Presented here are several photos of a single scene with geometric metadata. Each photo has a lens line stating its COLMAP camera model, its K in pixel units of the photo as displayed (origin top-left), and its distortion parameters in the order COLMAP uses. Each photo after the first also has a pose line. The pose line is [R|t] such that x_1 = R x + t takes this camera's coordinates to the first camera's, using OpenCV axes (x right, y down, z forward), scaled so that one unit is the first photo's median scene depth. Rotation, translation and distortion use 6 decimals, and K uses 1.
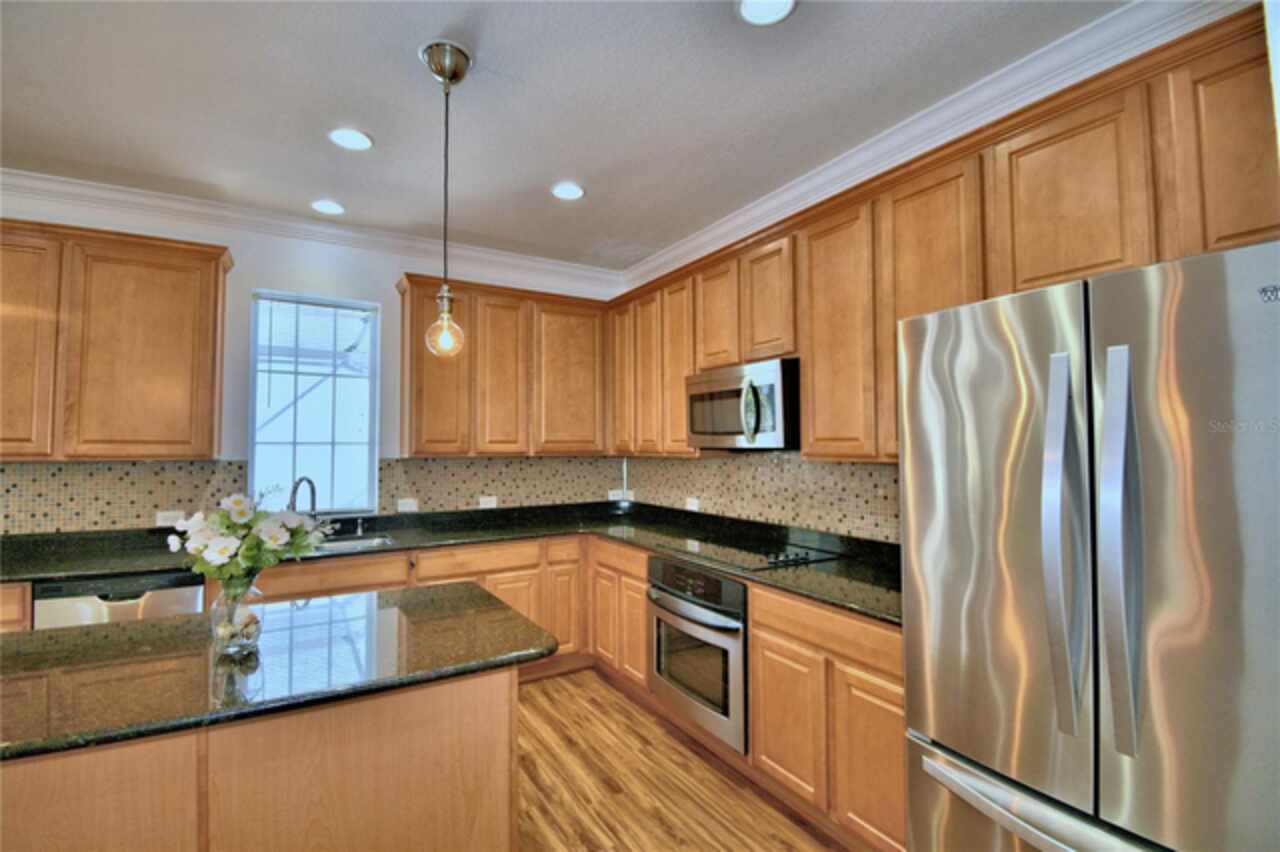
lens RADIAL K [[574.4, 0, 637.5], [0, 574.4, 427.9], [0, 0, 1]] dist [0.018018, -0.024299]
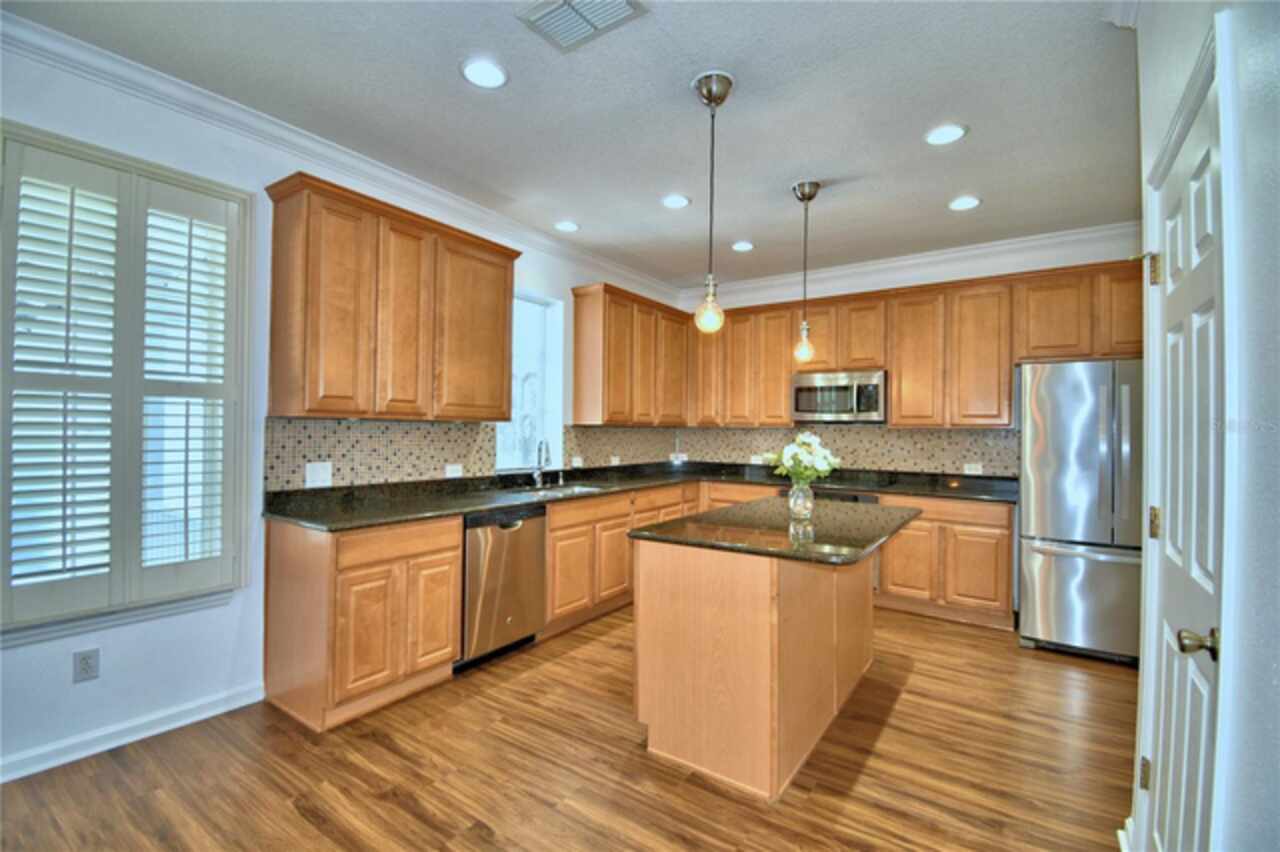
lens RADIAL K [[574.4, 0, 637.5], [0, 574.4, 427.9], [0, 0, 1]] dist [0.018018, -0.024299]
pose [[0.906542, 0.015146, 0.421843, -1.010304], [-0.028456, 0.999275, 0.025273, 0.028470], [-0.421155, -0.034915, 0.906316, -0.247708]]
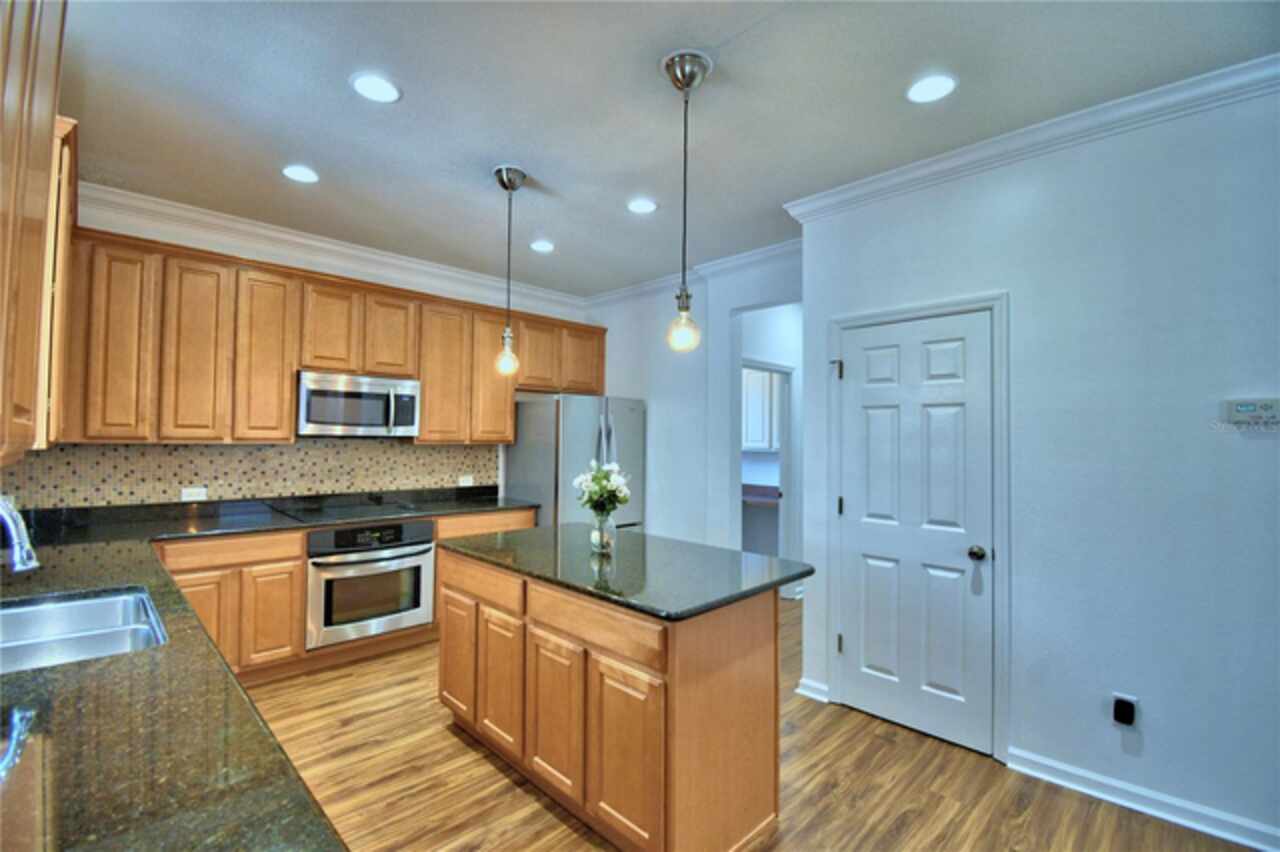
lens RADIAL K [[574.4, 0, 637.5], [0, 574.4, 427.9], [0, 0, 1]] dist [0.018018, -0.024299]
pose [[-0.243109, 0.020054, 0.969792, -1.251121], [-0.040353, 0.998712, -0.030767, 0.031505], [-0.969159, -0.046613, -0.241986, 0.681395]]
